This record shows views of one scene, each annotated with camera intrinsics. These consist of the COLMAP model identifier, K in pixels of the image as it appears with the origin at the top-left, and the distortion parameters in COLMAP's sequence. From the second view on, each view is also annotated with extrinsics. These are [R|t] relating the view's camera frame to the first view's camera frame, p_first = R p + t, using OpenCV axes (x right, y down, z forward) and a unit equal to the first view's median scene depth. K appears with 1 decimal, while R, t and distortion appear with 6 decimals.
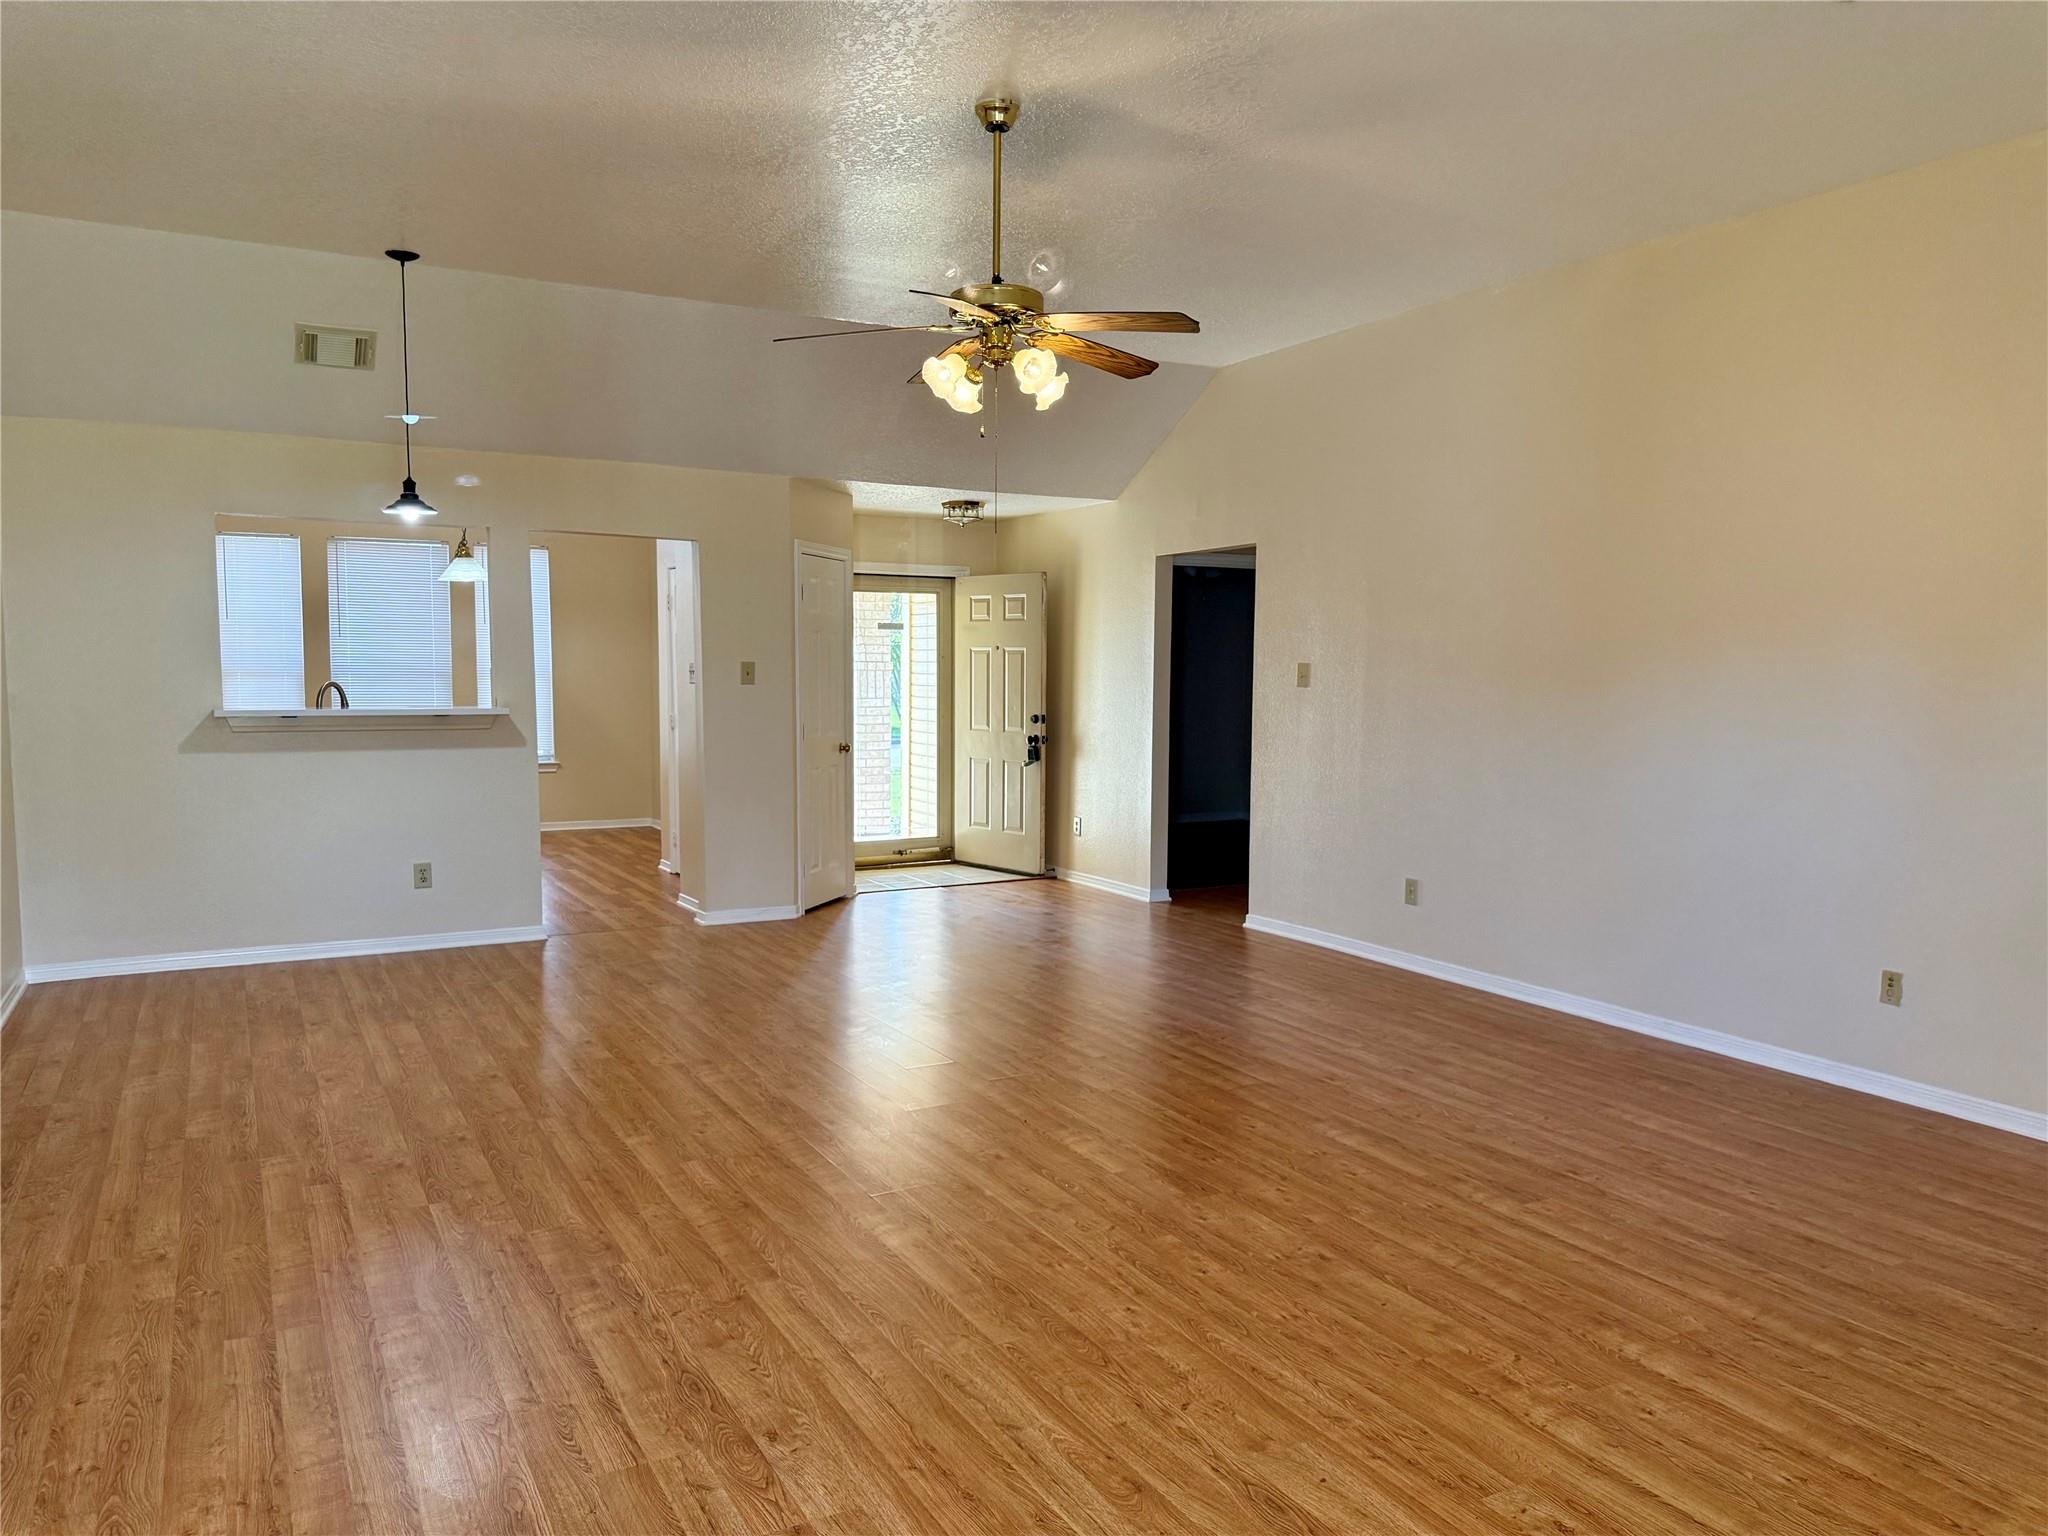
lens RADIAL K [[1431.7, 0, 1024.0], [0, 1431.7, 768.0], [0, 0, 1]] dist [0.074580, -0.115954]
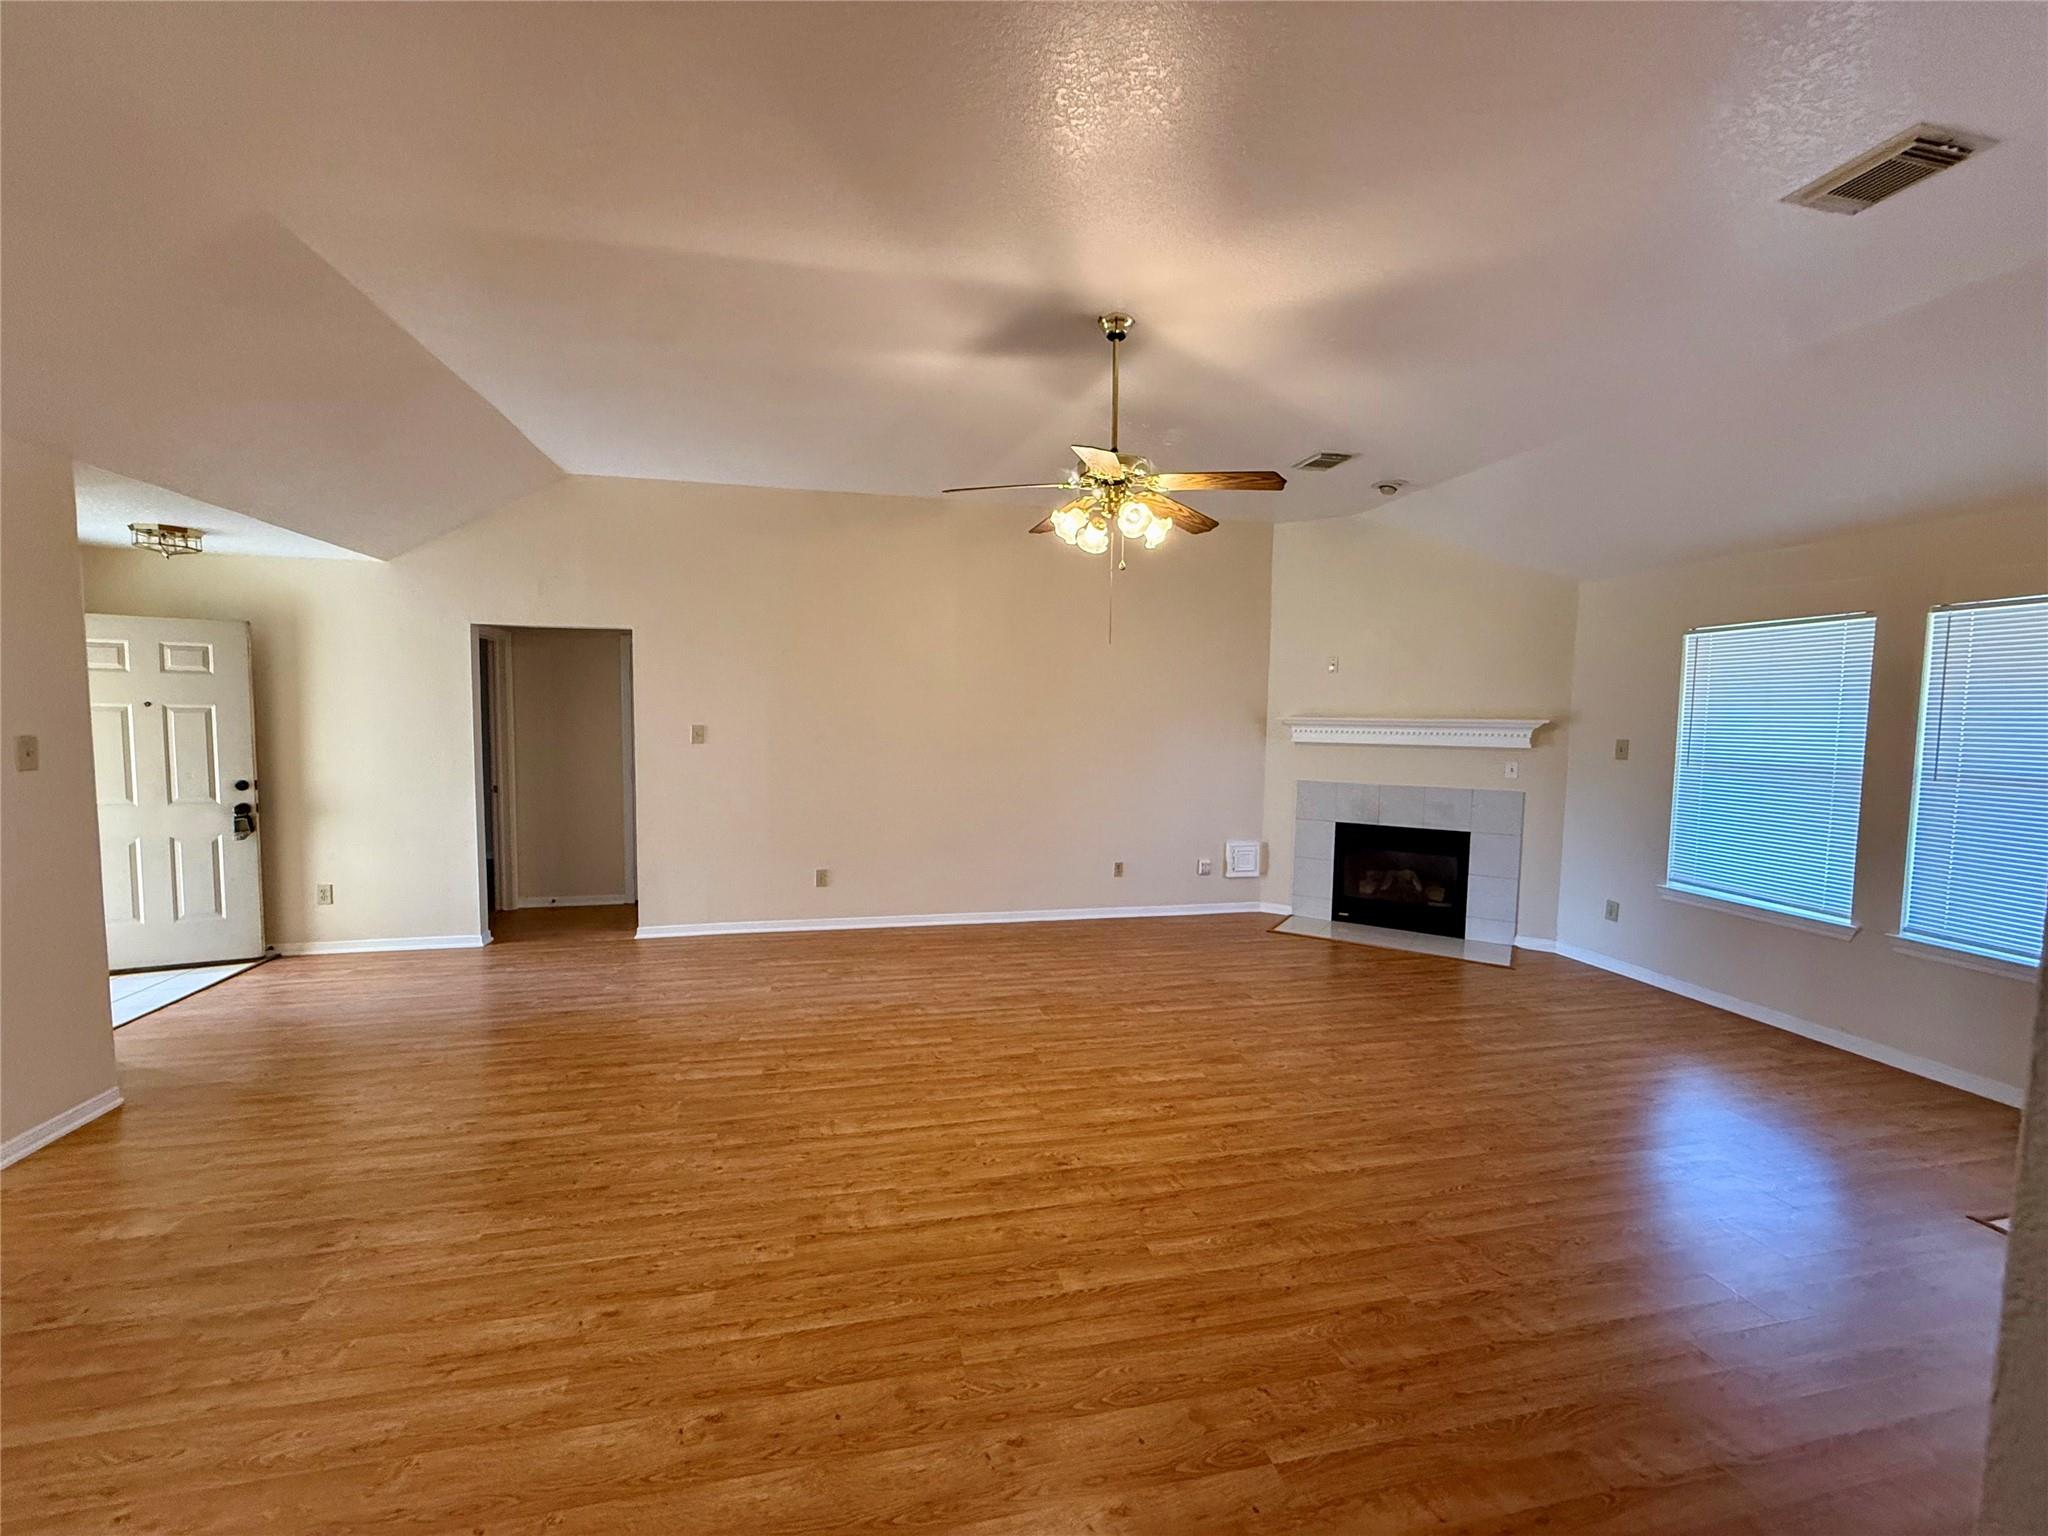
lens RADIAL K [[812.5, 0, 1017.6], [0, 812.5, 763.5], [0, 0, 1]] dist [0.006961, -0.000156]
pose [[0.281468, -0.062739, 0.957517, -0.689643], [0.058115, 0.997143, 0.048252, -0.089751], [-0.957809, 0.042065, 0.284310, 0.797523]]
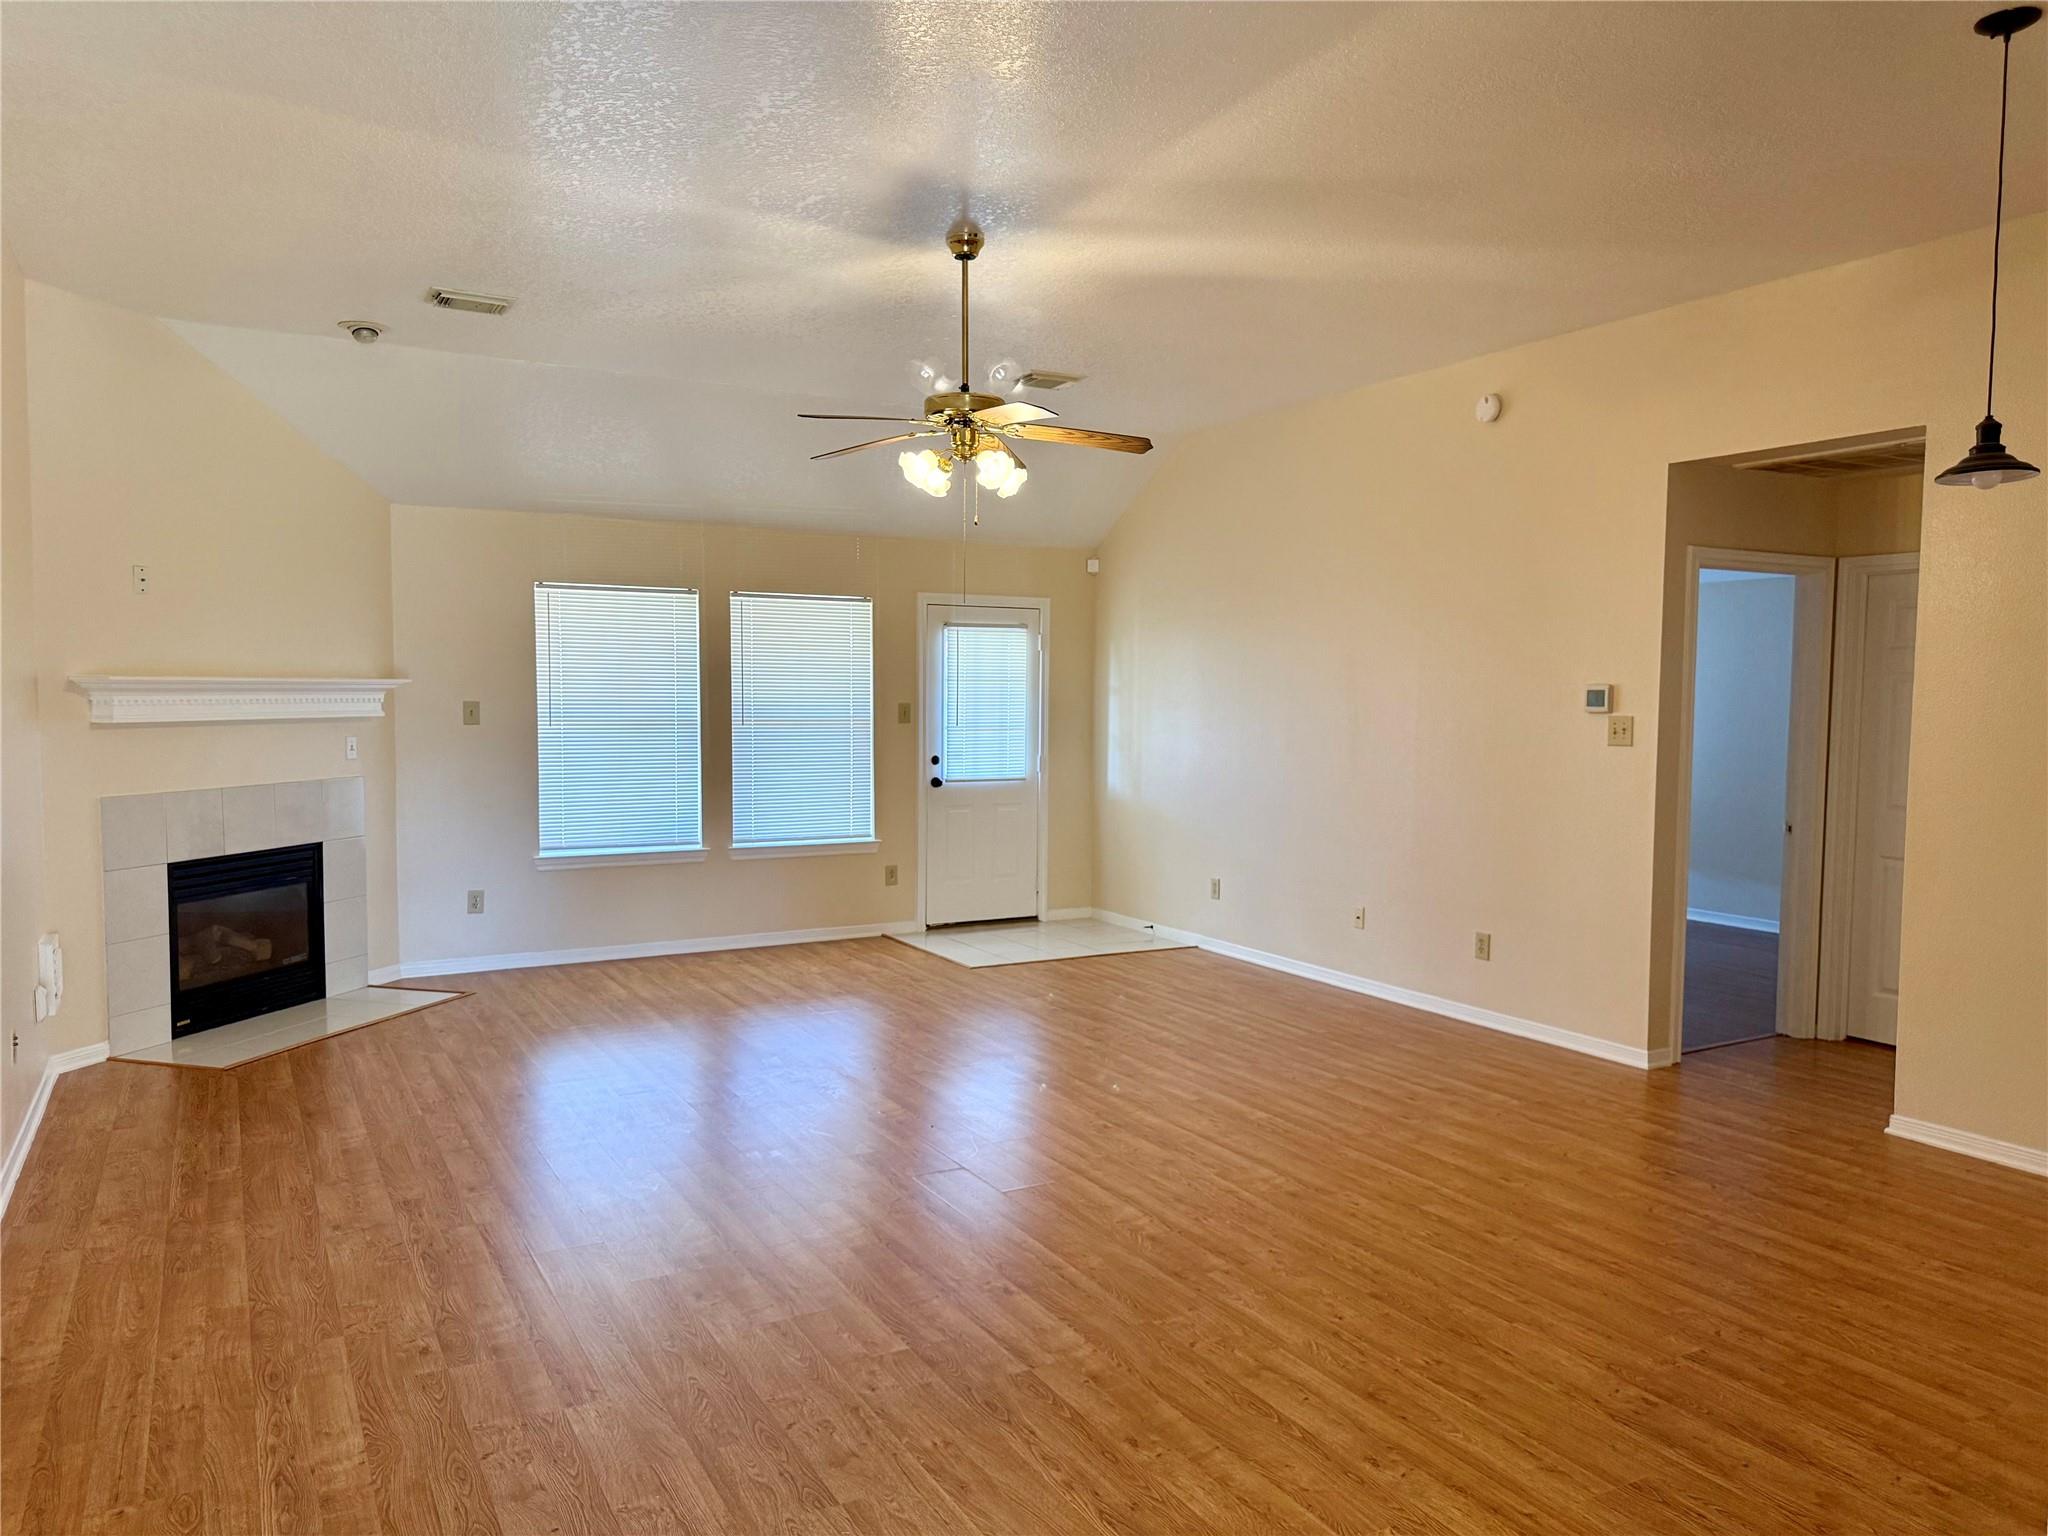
lens RADIAL K [[1431.7, 0, 1024.0], [0, 1431.7, 768.0], [0, 0, 1]] dist [0.074580, -0.115954]
pose [[-0.999920, -0.012677, -0.000103, -0.063010], [-0.012588, 0.991853, 0.126765, -0.163373], [-0.001505, 0.126756, -0.991933, 1.968822]]
